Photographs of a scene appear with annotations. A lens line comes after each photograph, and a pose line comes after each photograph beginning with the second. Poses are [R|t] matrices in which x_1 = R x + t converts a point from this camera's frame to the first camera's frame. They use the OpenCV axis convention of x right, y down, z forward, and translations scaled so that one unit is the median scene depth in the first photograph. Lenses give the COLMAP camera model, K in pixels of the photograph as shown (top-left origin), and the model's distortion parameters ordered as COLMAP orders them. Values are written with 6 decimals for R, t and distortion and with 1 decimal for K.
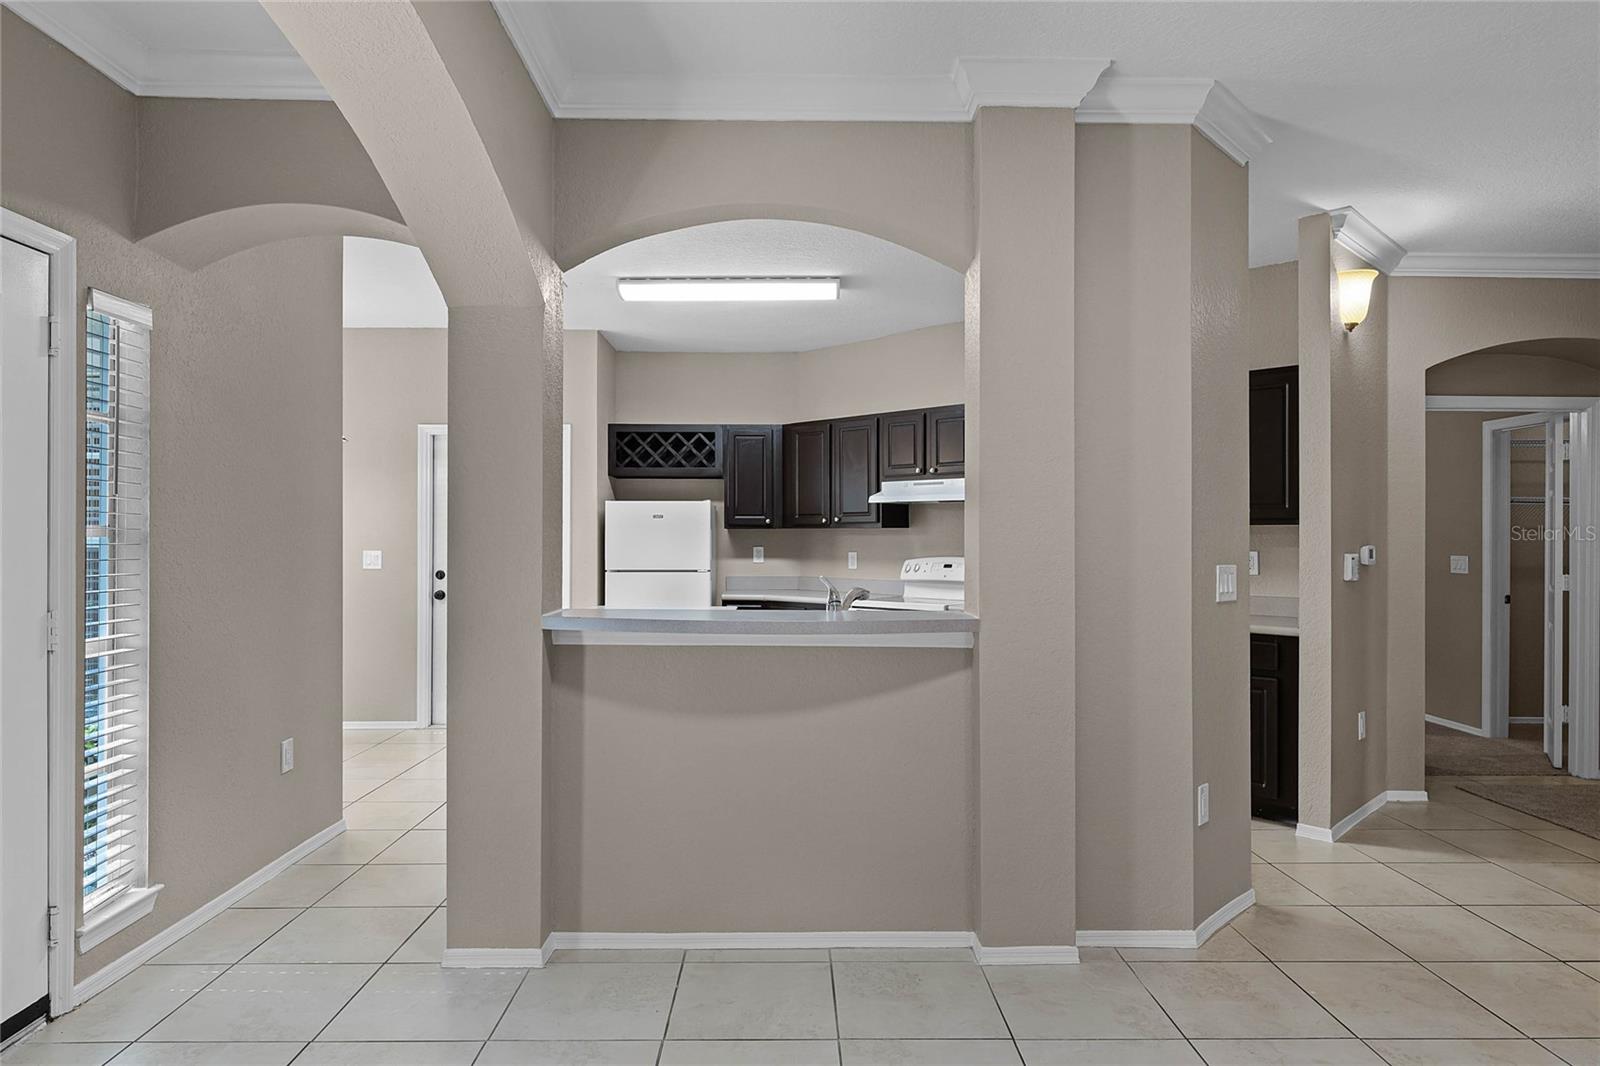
lens RADIAL K [[948.7, 0, 814.2], [0, 948.7, 538.7], [0, 0, 1]] dist [-0.007241, -0.000135]
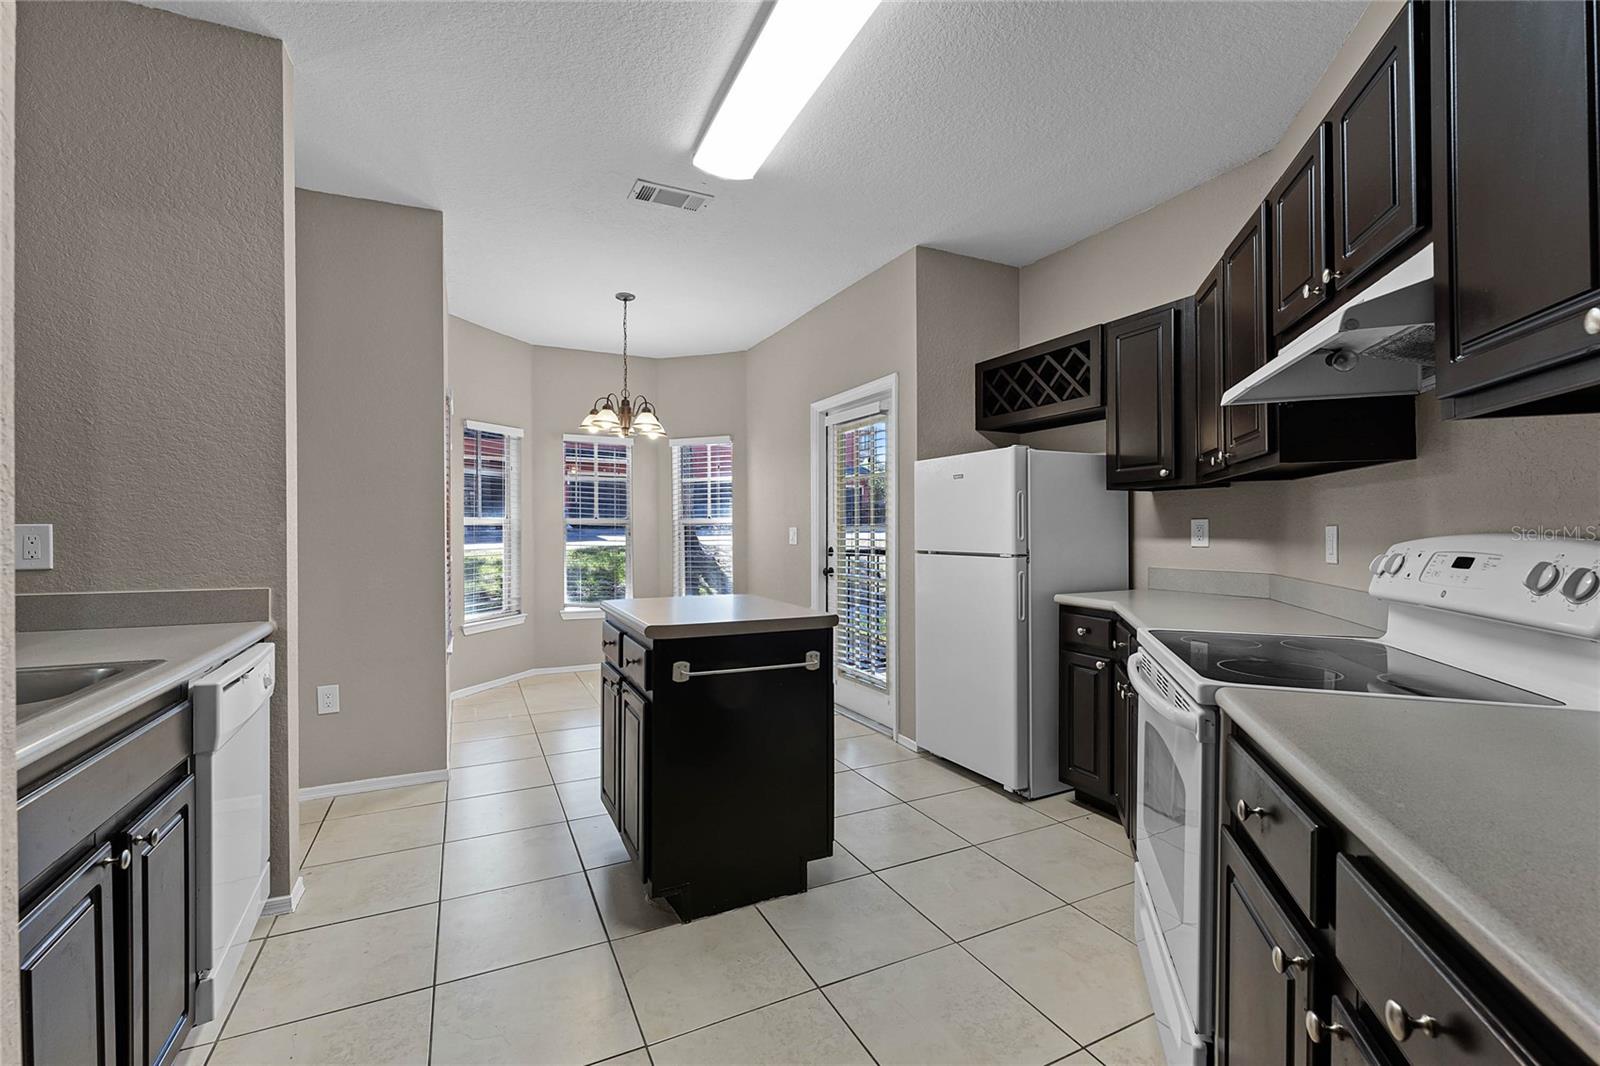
lens RADIAL K [[675.9, 0, 802.5], [0, 675.9, 533.9], [0, 0, 1]] dist [0.000723, 0.000045]
pose [[0.422885, 0.002433, -0.906180, 0.245039], [0.002573, 0.999989, 0.003886, 0.017255], [0.906180, -0.003975, 0.422874, 0.681545]]
